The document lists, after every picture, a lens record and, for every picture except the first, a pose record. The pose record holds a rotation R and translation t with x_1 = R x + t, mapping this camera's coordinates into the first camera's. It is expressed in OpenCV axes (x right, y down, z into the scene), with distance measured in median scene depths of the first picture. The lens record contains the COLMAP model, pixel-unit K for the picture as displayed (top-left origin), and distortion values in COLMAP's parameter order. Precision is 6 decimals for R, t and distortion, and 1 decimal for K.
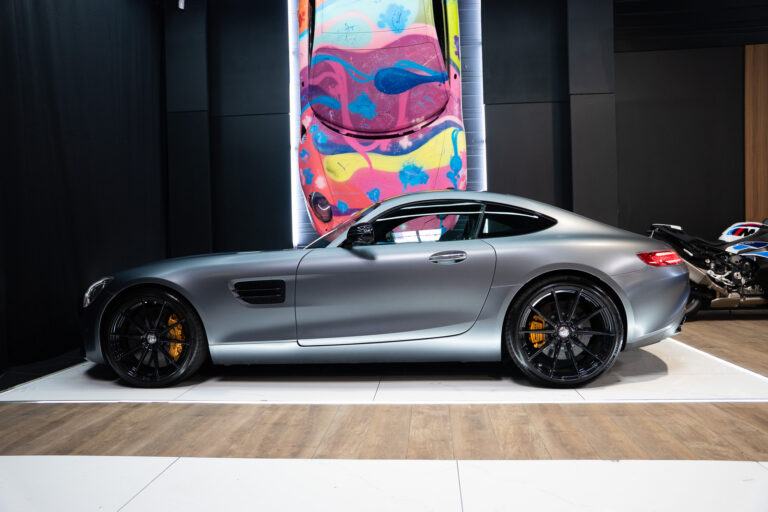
lens RADIAL K [[617.3, 0, 384.6], [0, 617.3, 255.5], [0, 0, 1]] dist [-0.076700, -0.001125]
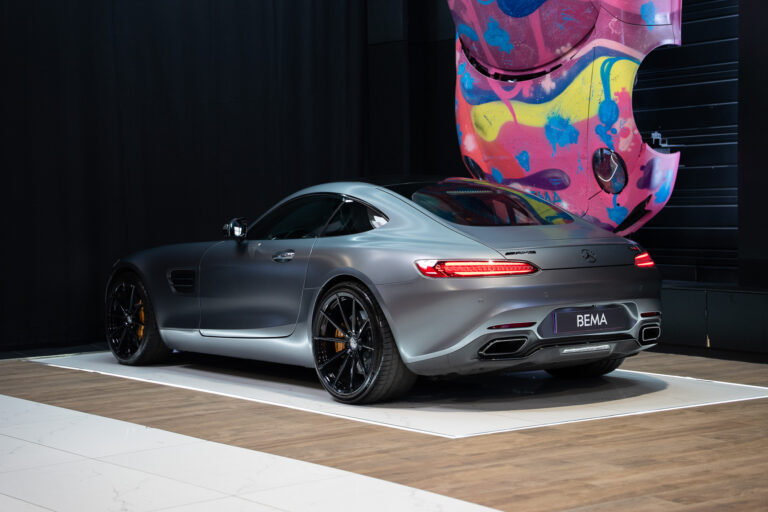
lens RADIAL K [[1553.9, 0, 383.9], [0, 1553.9, 255.4], [0, 0, 1]] dist [0.455832, 0.000000]
pose [[0.658502, 0.044316, -0.751273, 1.235477], [-0.019076, 0.998927, 0.042204, -0.062466], [0.752338, -0.013460, 0.658640, -0.295286]]
